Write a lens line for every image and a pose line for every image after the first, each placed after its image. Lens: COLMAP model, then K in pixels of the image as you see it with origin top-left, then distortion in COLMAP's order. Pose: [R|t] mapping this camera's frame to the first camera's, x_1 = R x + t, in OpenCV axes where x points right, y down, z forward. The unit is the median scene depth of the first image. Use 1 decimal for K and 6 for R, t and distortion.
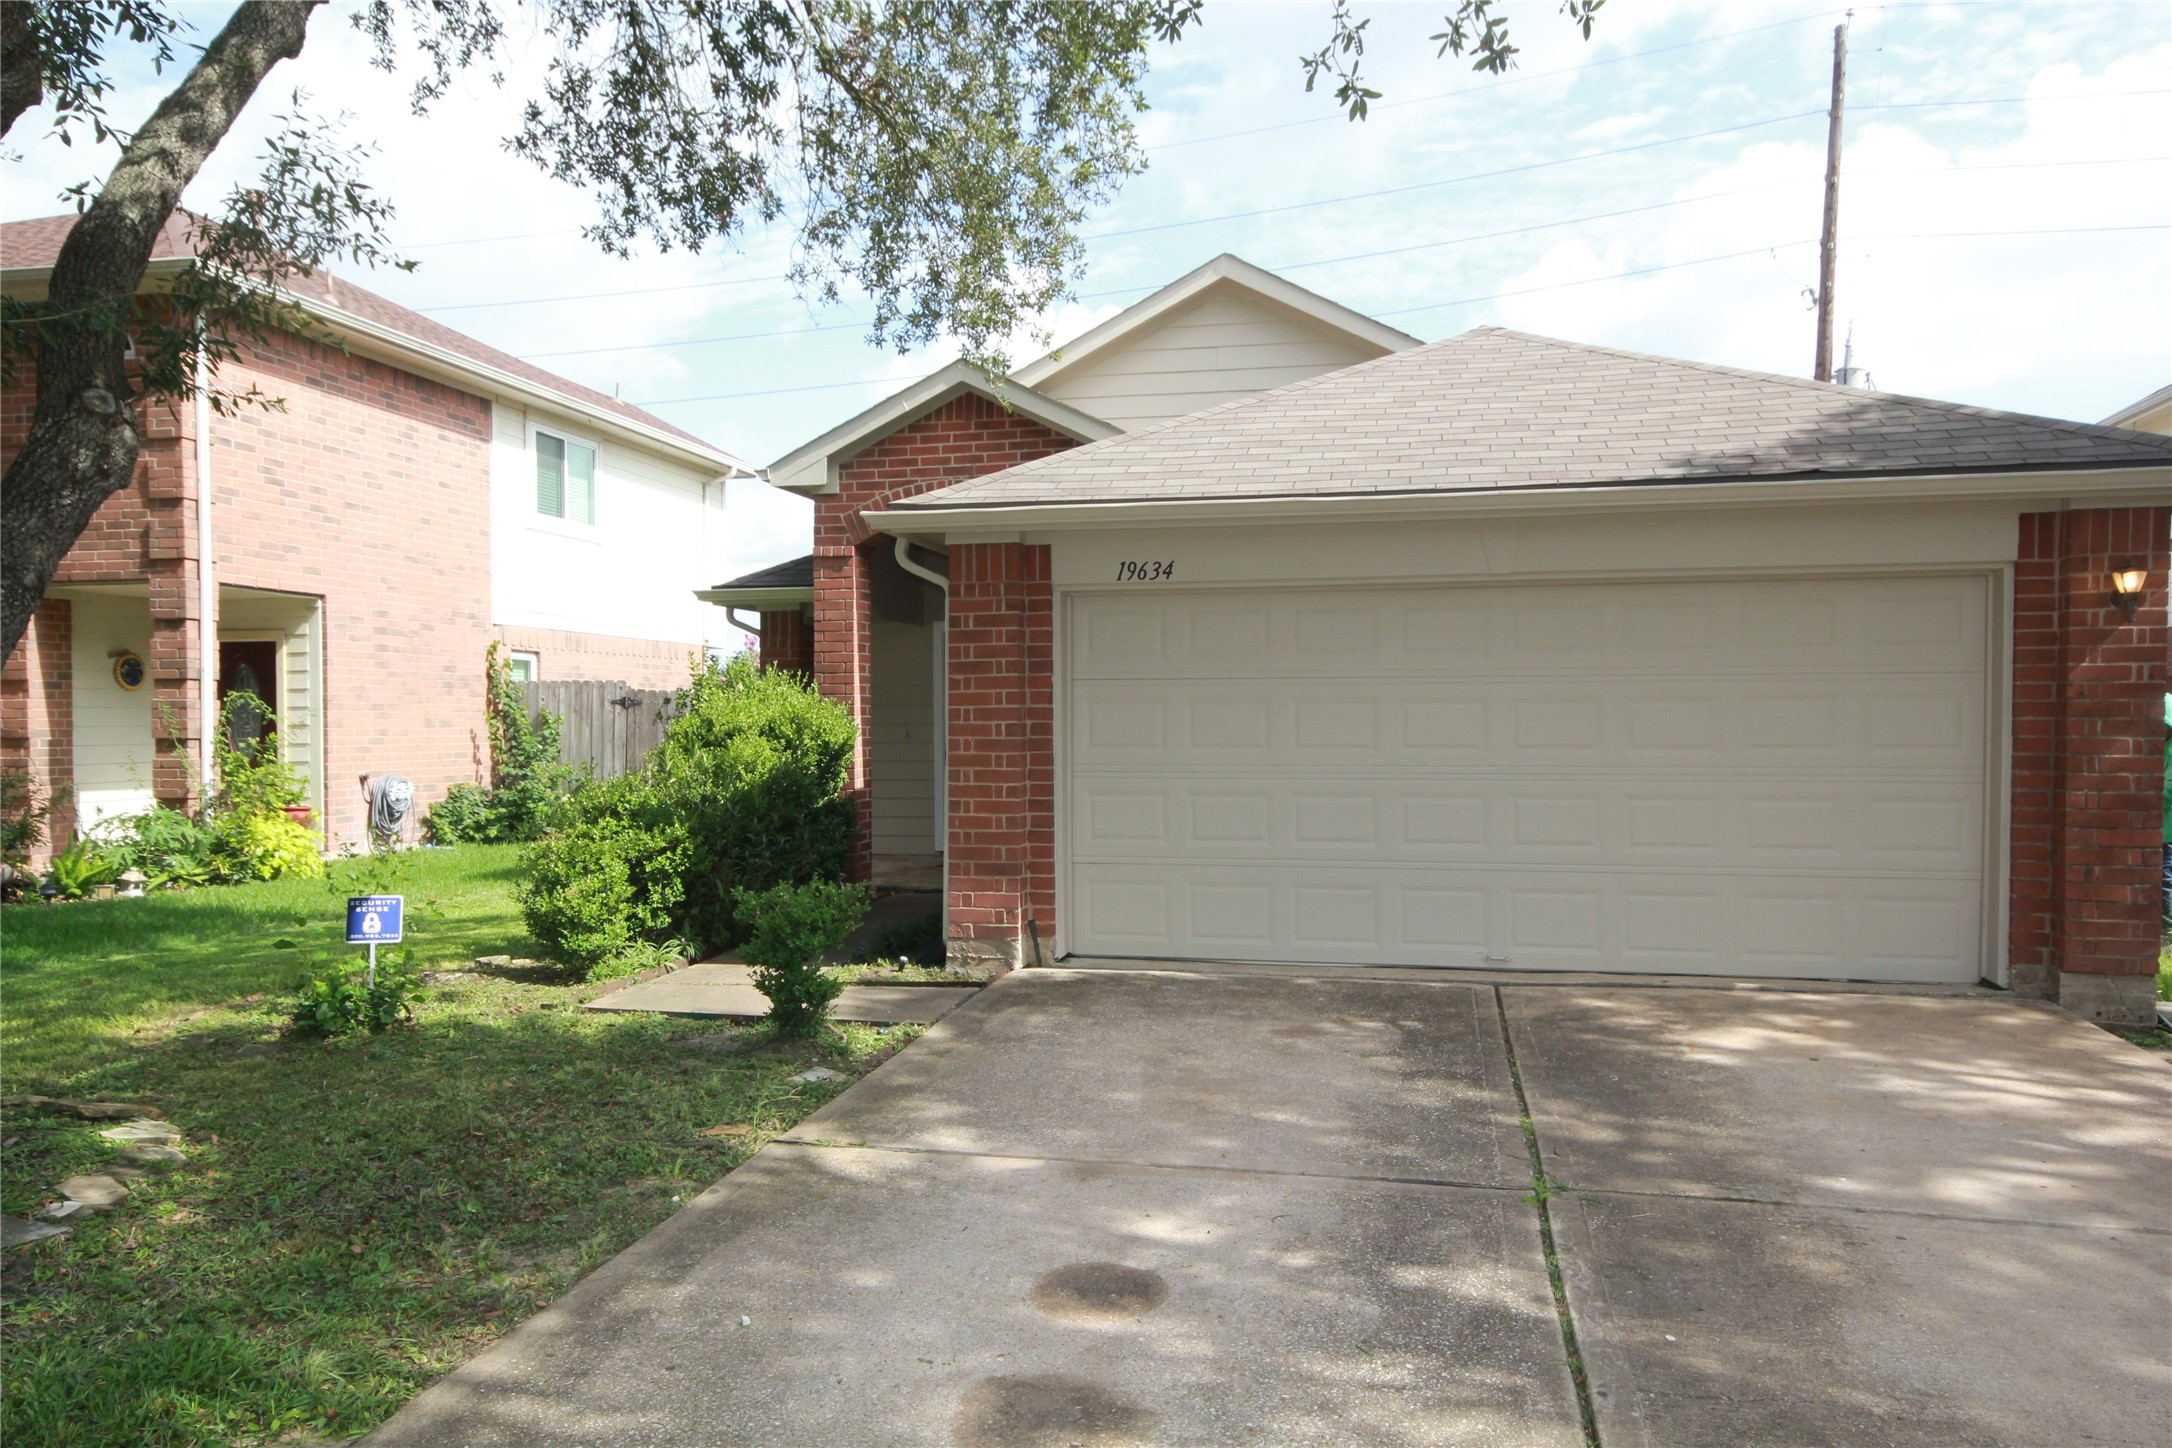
lens RADIAL K [[1533.5, 0, 1086.0], [0, 1533.5, 724.0], [0, 0, 1]] dist [0.000112, -0.000054]
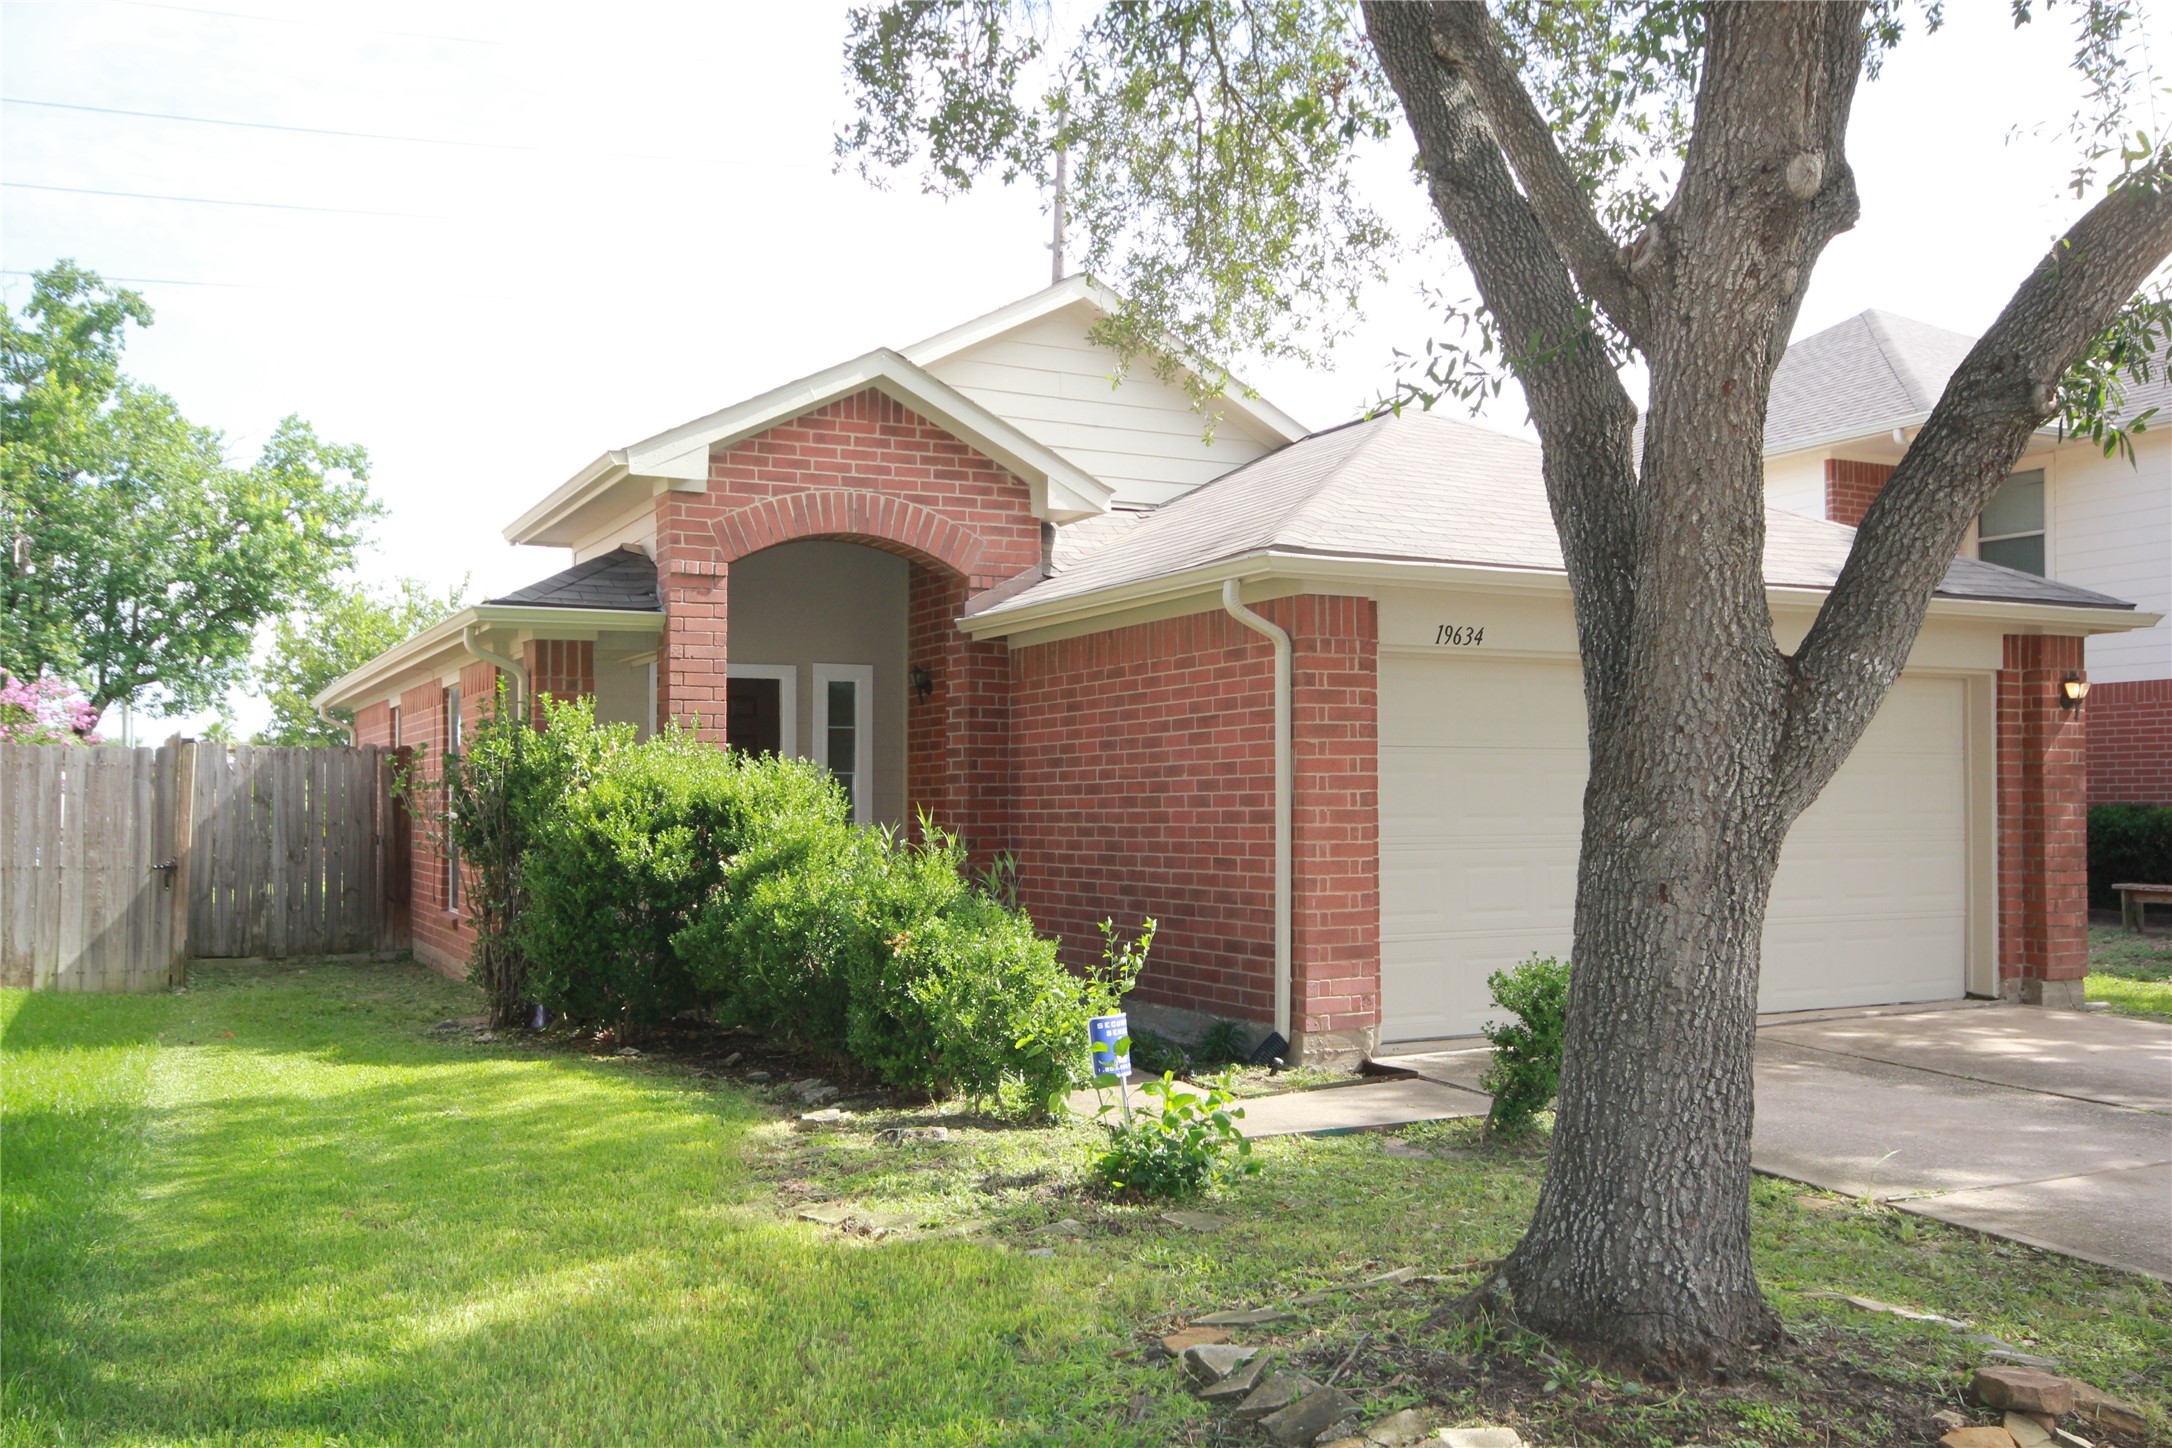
lens RADIAL K [[1888.2, 0, 1086.0], [0, 1888.2, 724.0], [0, 0, 1]] dist [-0.002504, 0.000517]
pose [[0.764206, 0.026323, 0.644435, -0.901808], [0.000811, 0.999127, -0.041773, 0.005816], [-0.644972, 0.032446, 0.763517, 0.238921]]
